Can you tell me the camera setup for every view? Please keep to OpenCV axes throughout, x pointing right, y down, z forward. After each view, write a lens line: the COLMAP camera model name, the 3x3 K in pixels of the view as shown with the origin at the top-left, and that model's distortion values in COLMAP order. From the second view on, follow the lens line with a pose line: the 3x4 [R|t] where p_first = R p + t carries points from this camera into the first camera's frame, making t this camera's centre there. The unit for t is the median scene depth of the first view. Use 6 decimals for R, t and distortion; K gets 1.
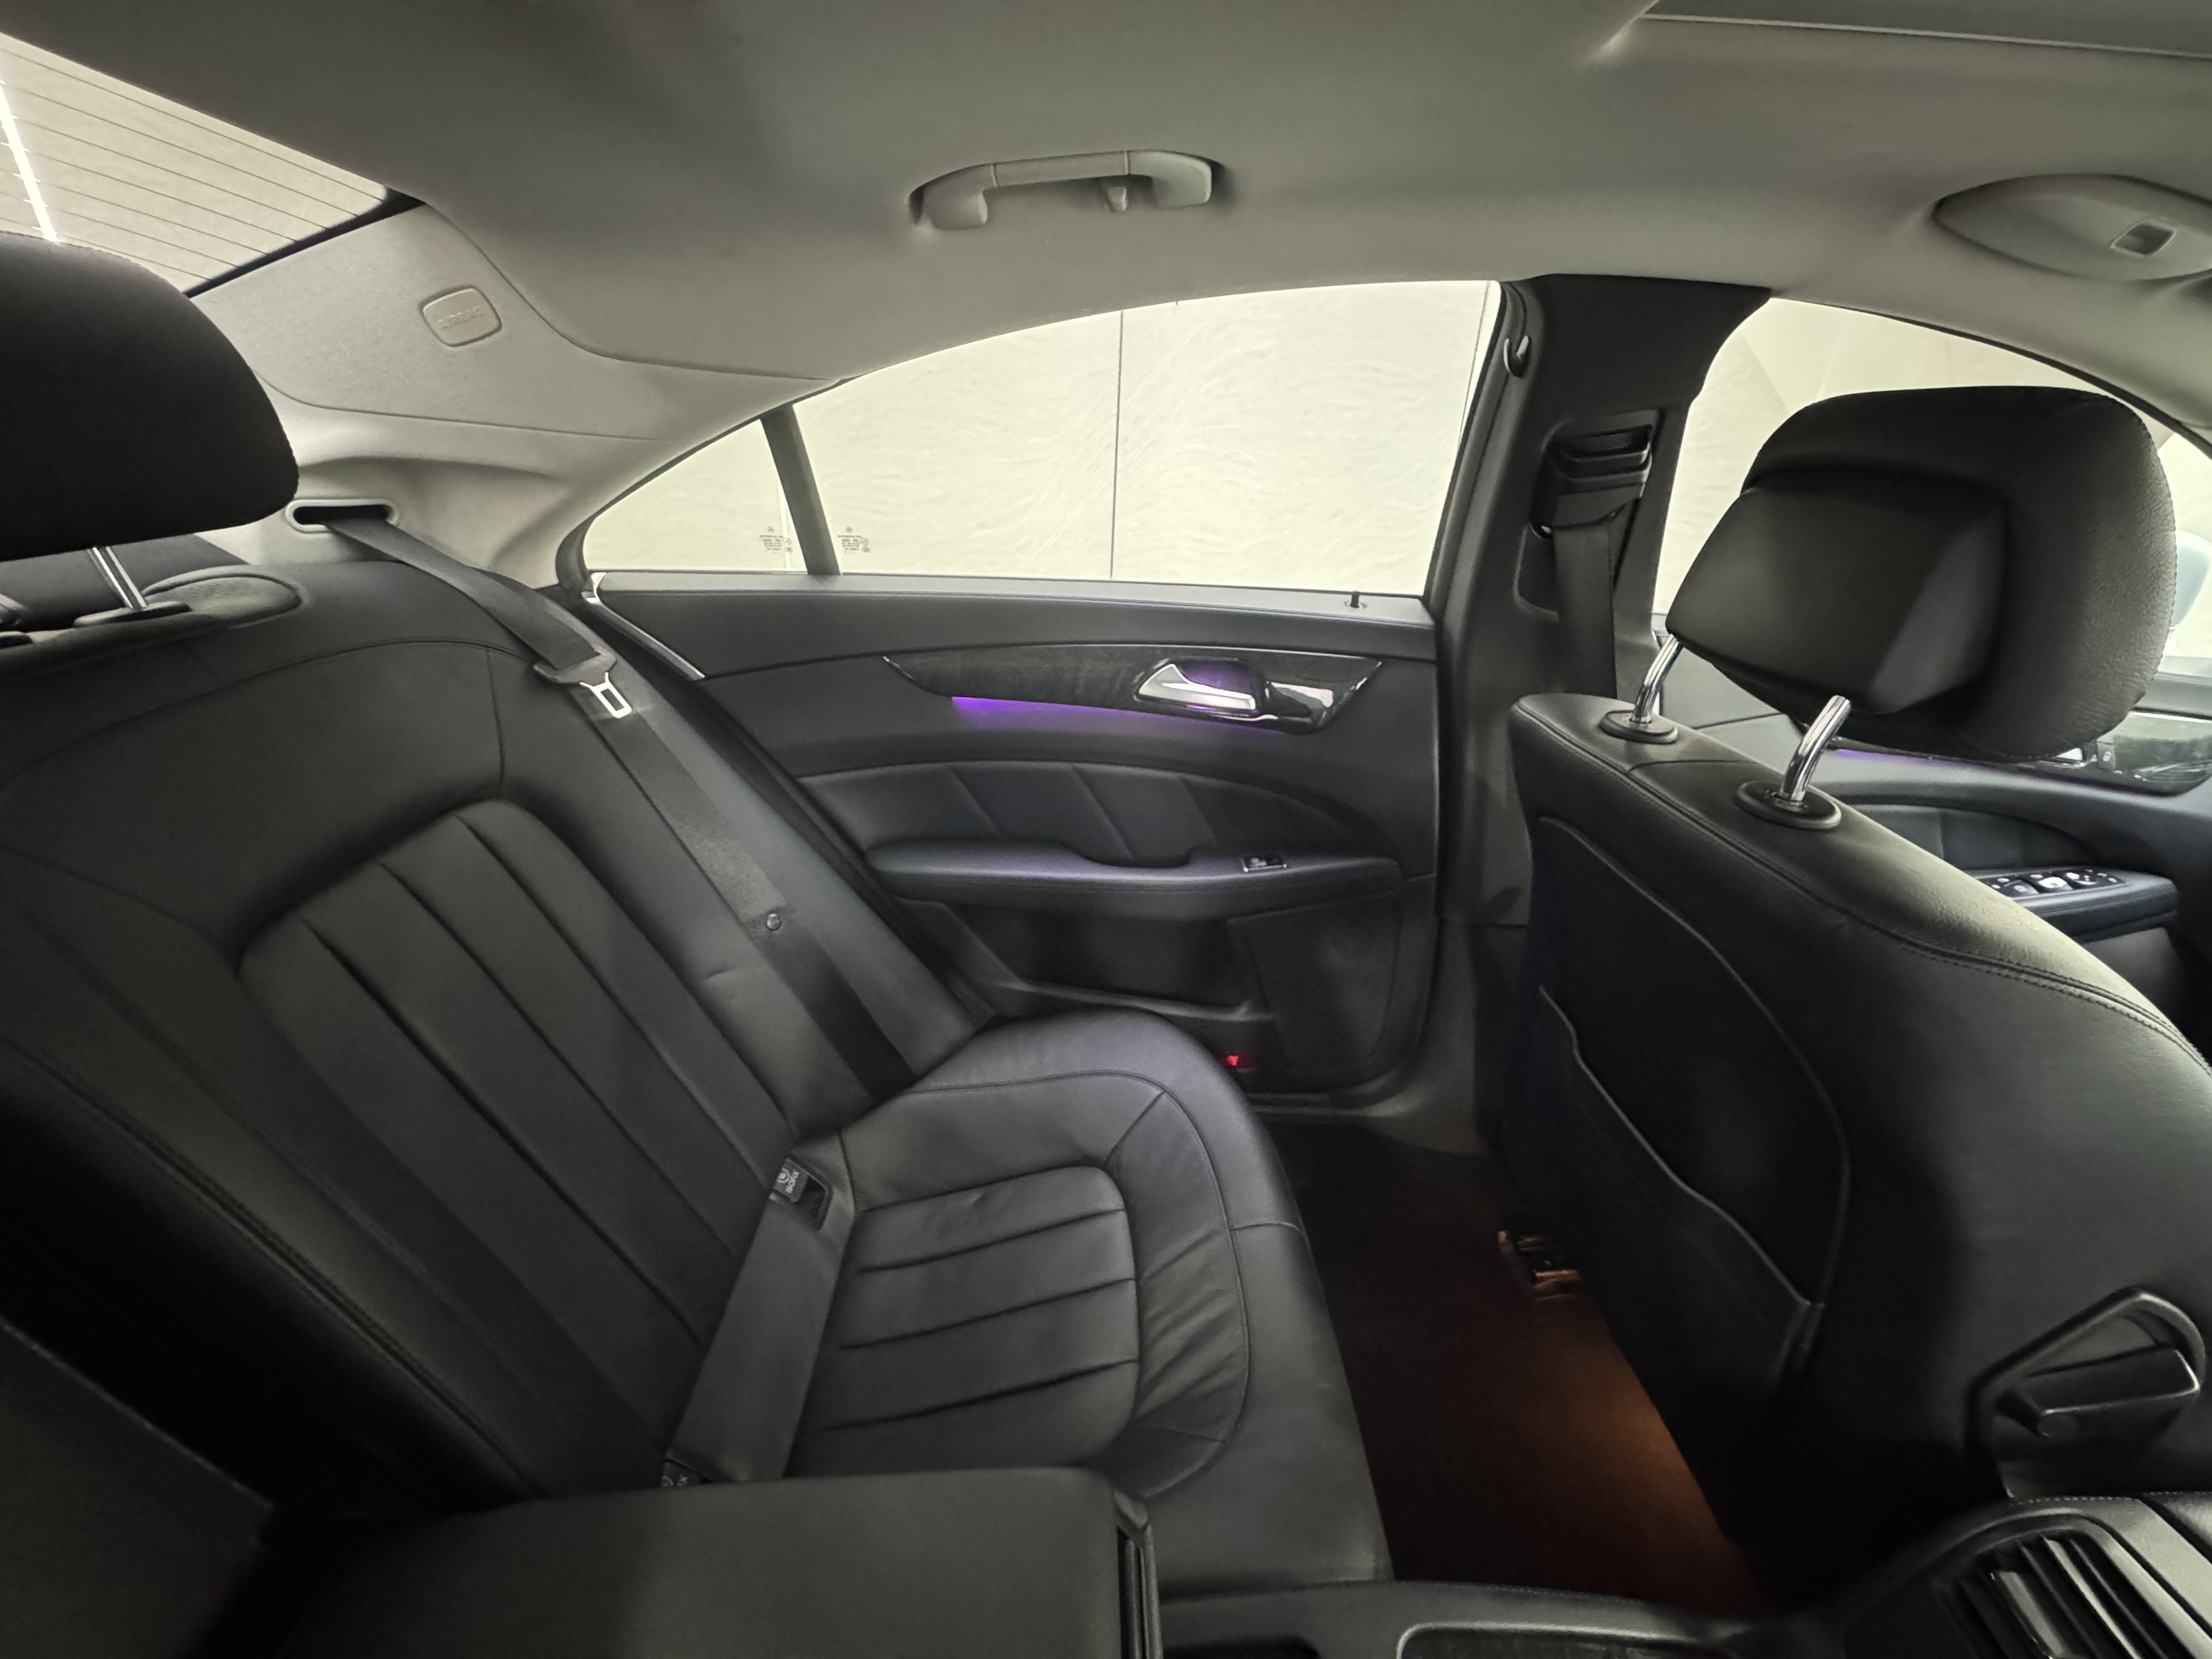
lens RADIAL K [[878.2, 0, 1112.7], [0, 878.2, 817.2], [0, 0, 1]] dist [-0.008139, 0.001174]
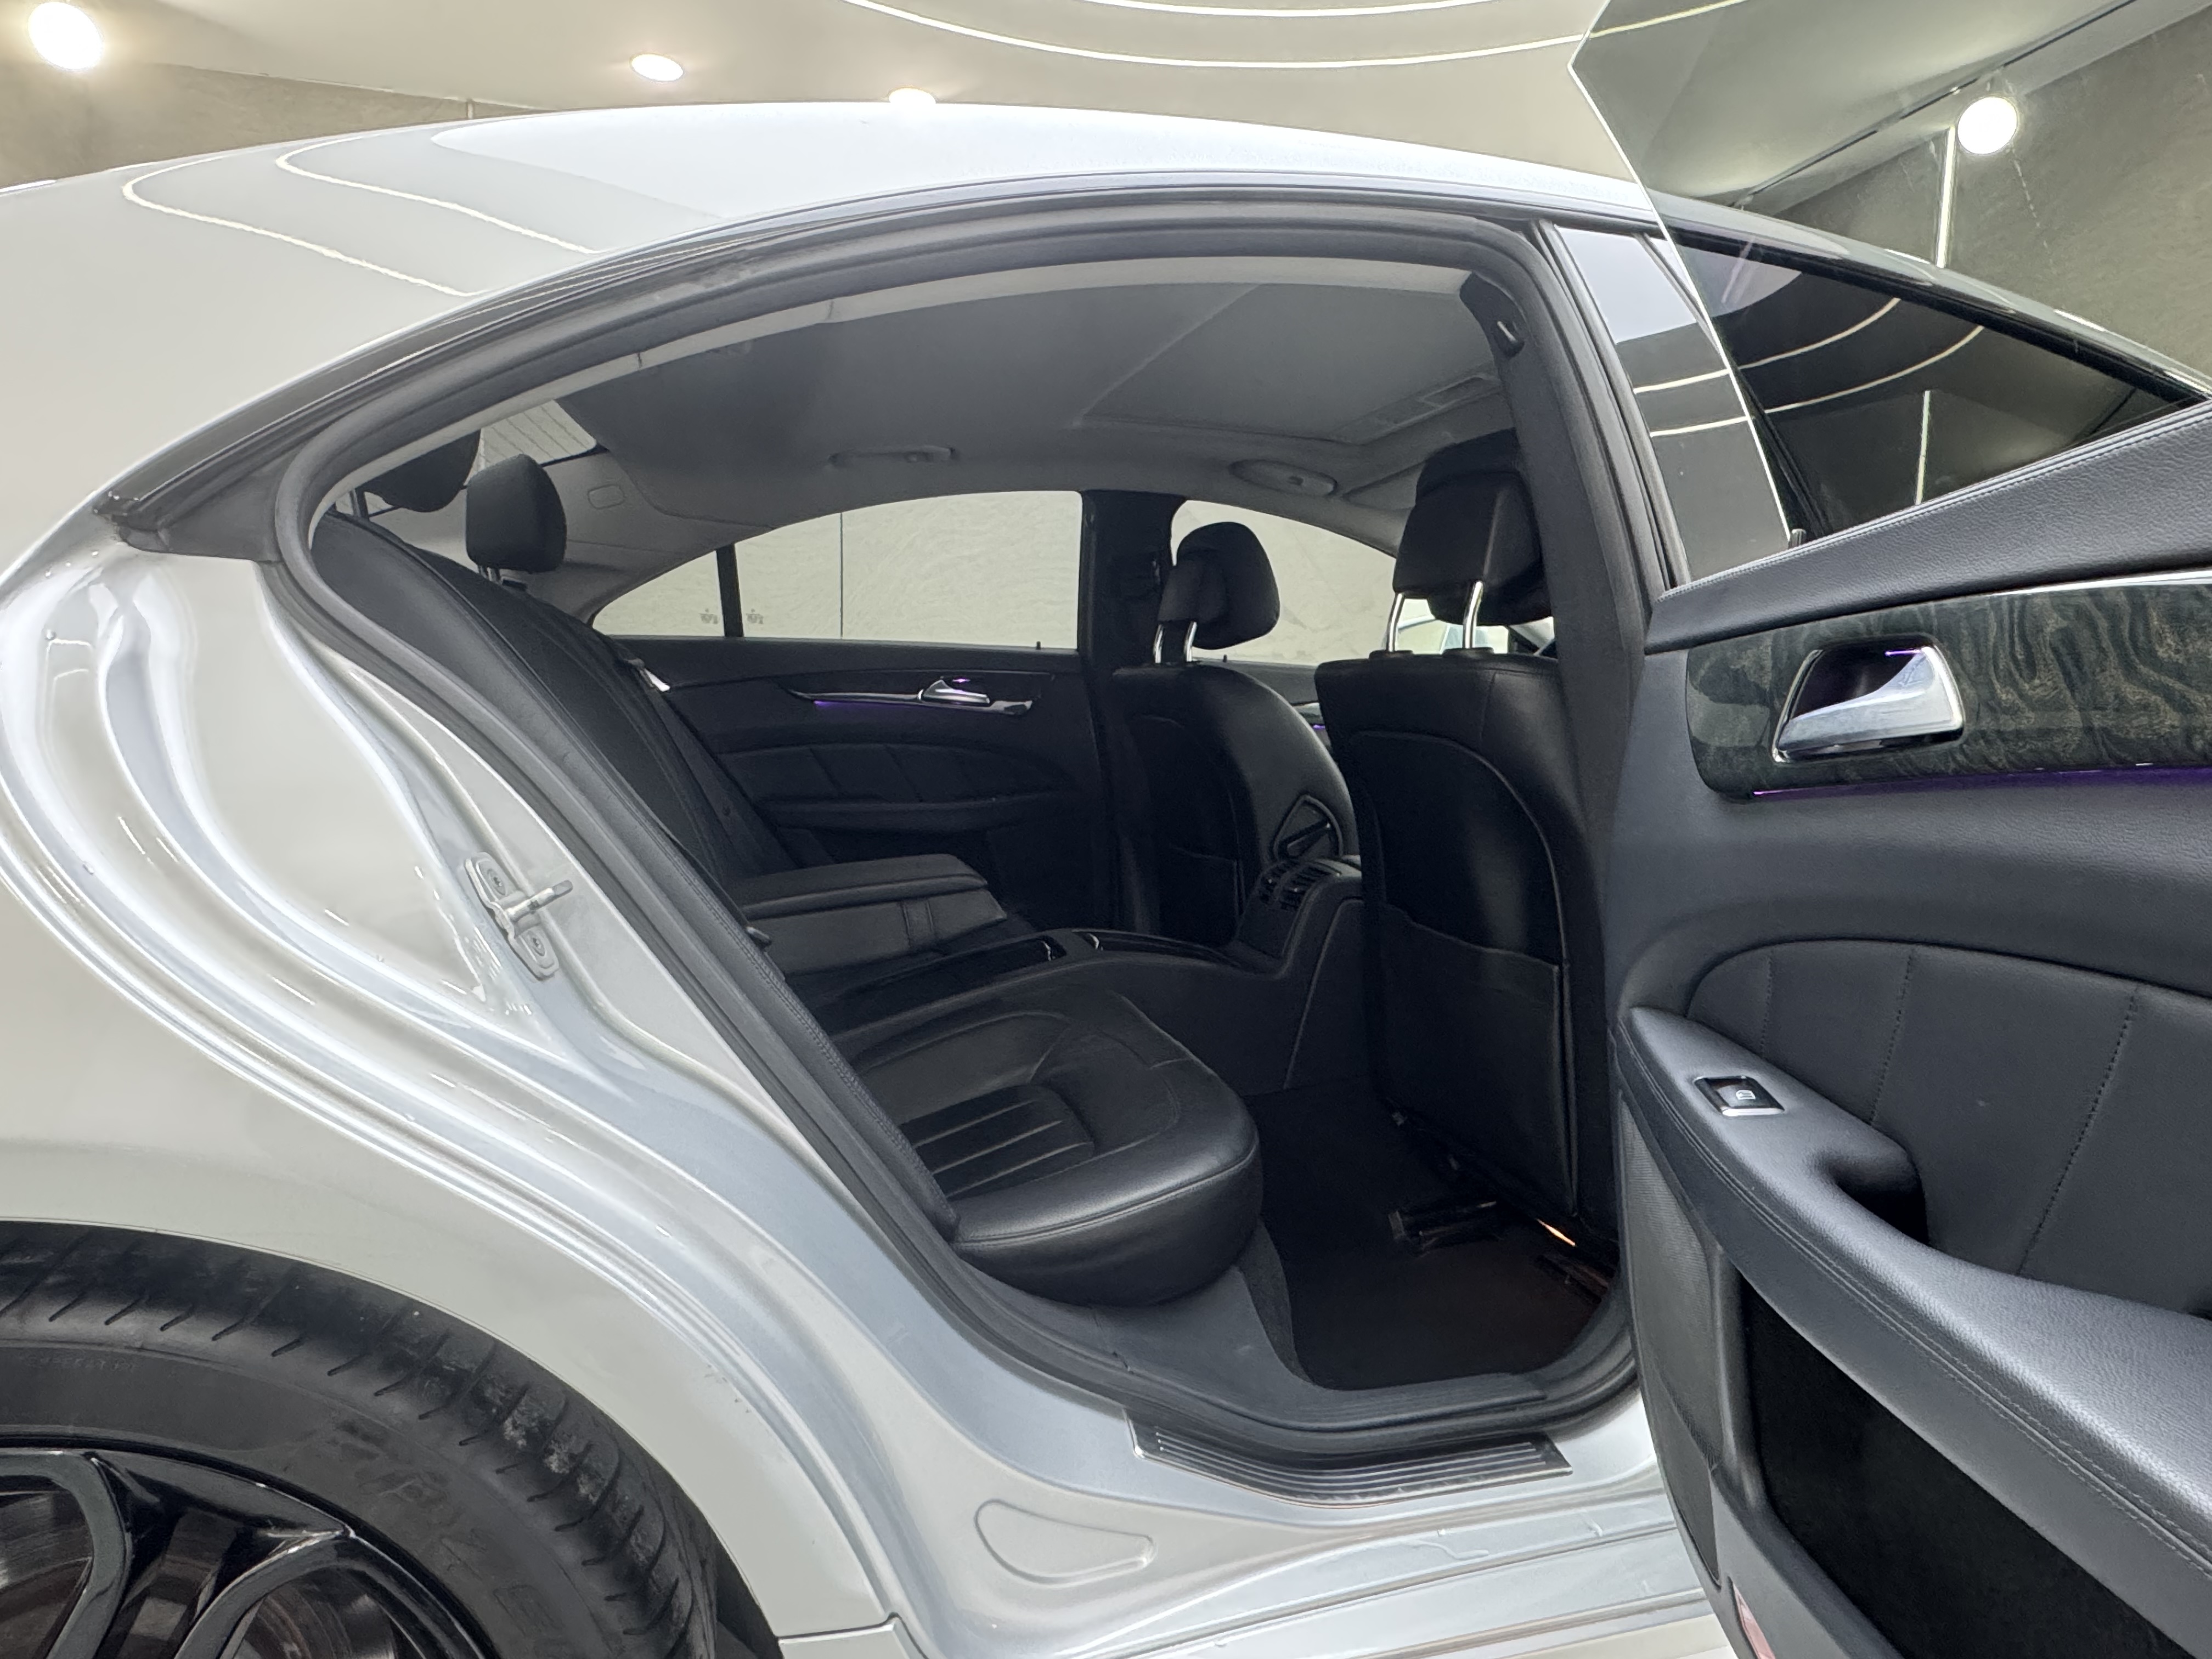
lens RADIAL K [[1256.4, 0, 1101.6], [0, 1256.4, 821.7], [0, 0, 1]] dist [-0.009421, 0.002372]
pose [[0.967796, -0.045331, 0.247622, -0.265770], [0.117477, 0.951304, -0.284990, 0.880004], [-0.222645, 0.304902, 0.925994, -1.371027]]
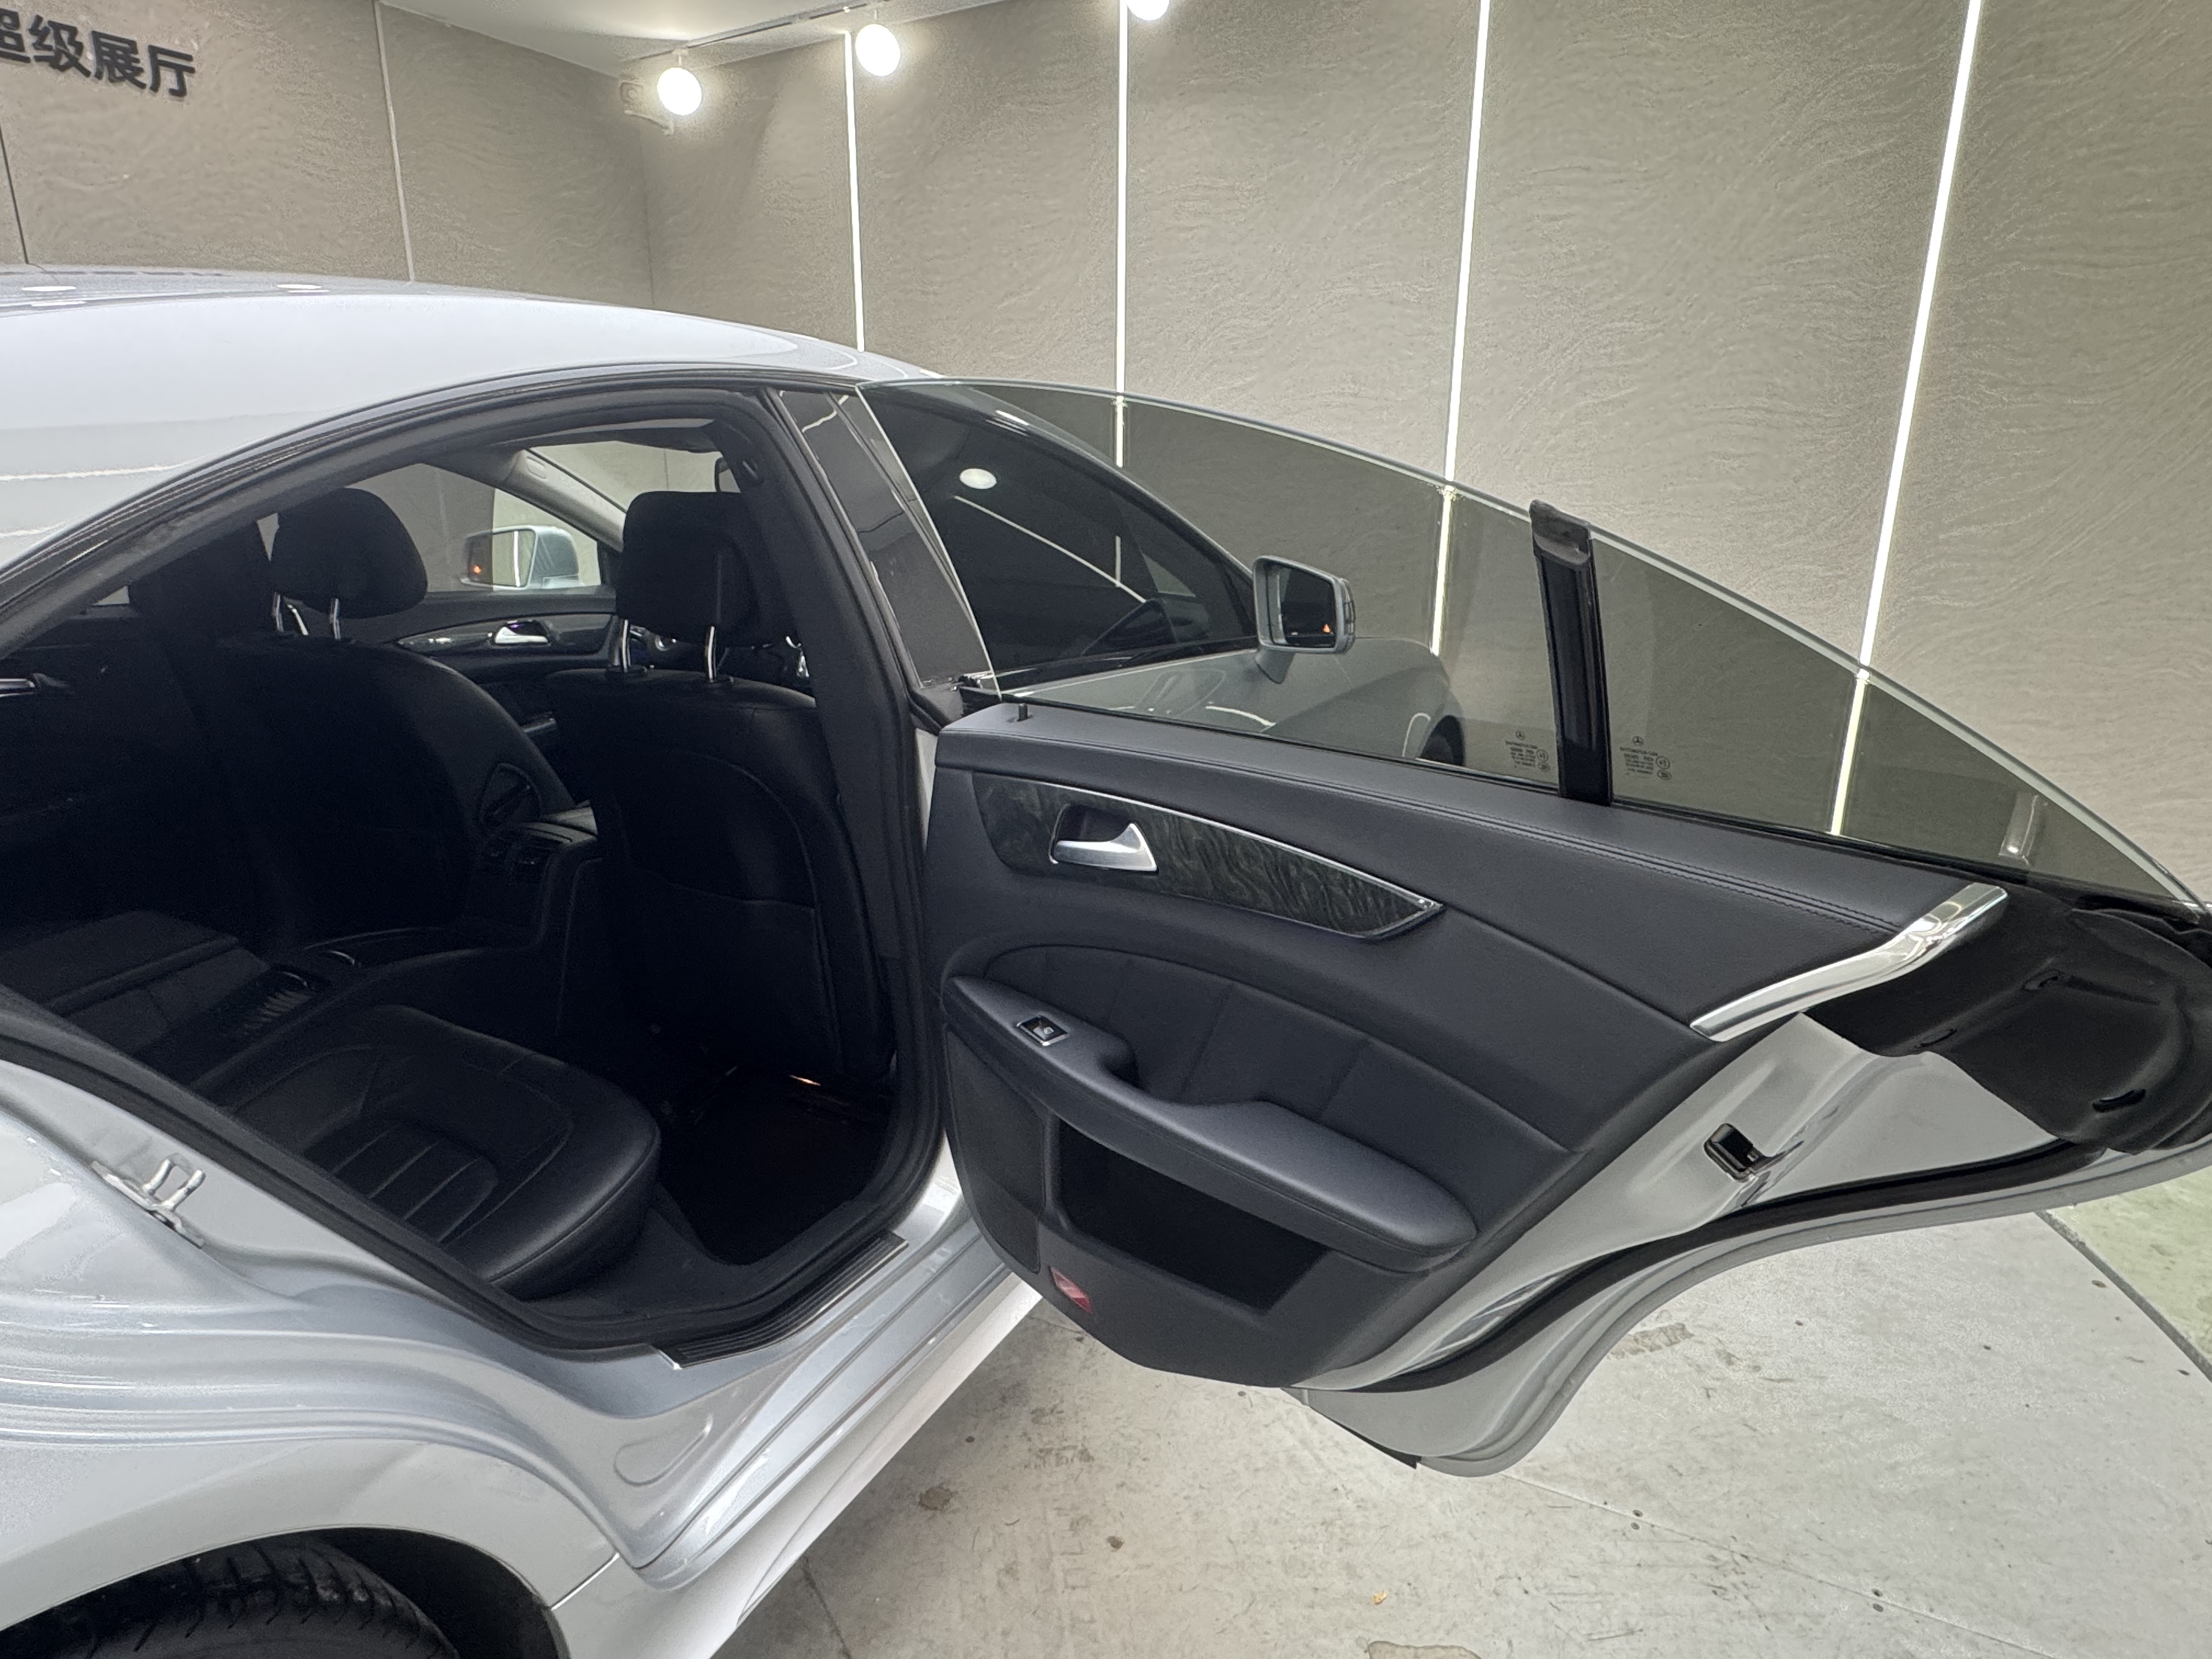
lens RADIAL K [[1256.4, 0, 1091.4], [0, 1256.4, 811.1], [0, 0, 1]] dist [-0.009421, 0.002372]
pose [[0.508987, -0.257466, 0.821367, -0.748312], [0.359188, 0.930700, 0.069154, 0.580553], [-0.782250, 0.259827, 0.566193, -1.596684]]
